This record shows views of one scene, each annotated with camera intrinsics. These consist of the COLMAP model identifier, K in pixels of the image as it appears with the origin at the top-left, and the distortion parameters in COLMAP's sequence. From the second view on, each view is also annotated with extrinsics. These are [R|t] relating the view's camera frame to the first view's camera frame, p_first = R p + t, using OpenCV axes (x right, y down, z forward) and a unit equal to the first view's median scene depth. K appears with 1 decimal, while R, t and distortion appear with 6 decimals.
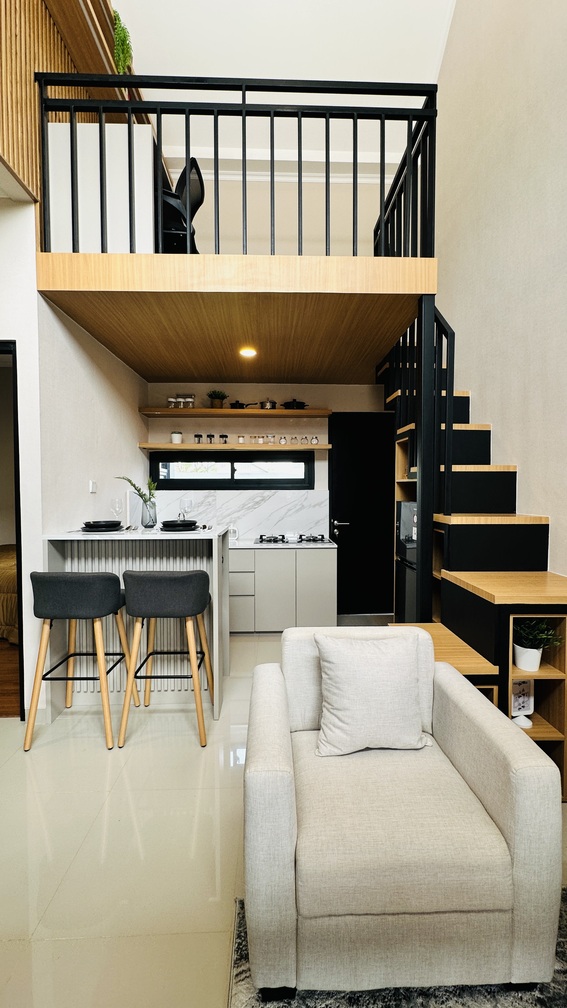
lens RADIAL K [[404.7, 0, 283.4], [0, 404.7, 501.8], [0, 0, 1]] dist [-0.003072, 0.000495]
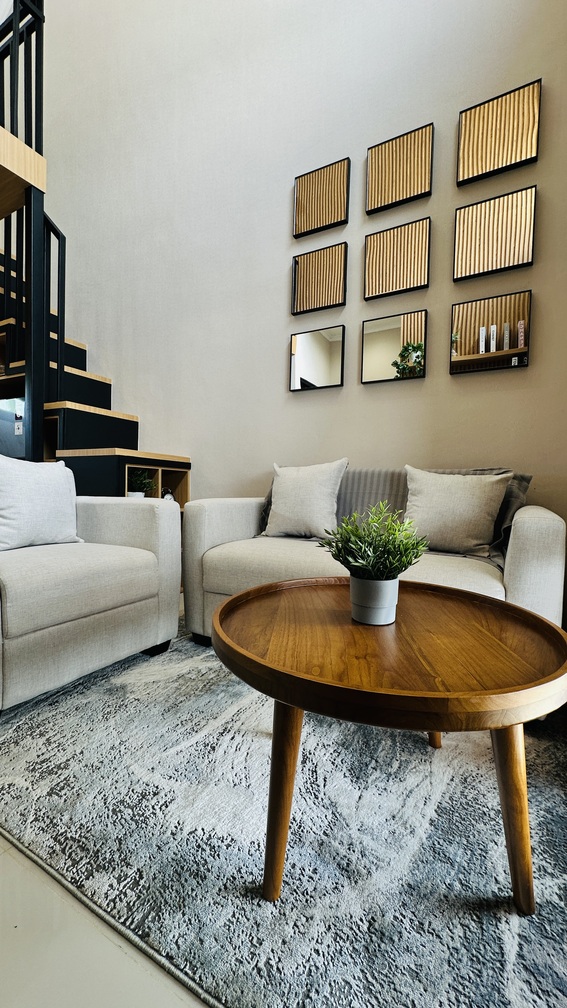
lens RADIAL K [[404.7, 0, 282.3], [0, 404.7, 505.8], [0, 0, 1]] dist [-0.003072, 0.000495]
pose [[0.523024, -0.020989, 0.852059, -0.371784], [-0.001945, 0.999665, 0.025819, 0.478112], [-0.852315, -0.015161, 0.522808, -0.154168]]
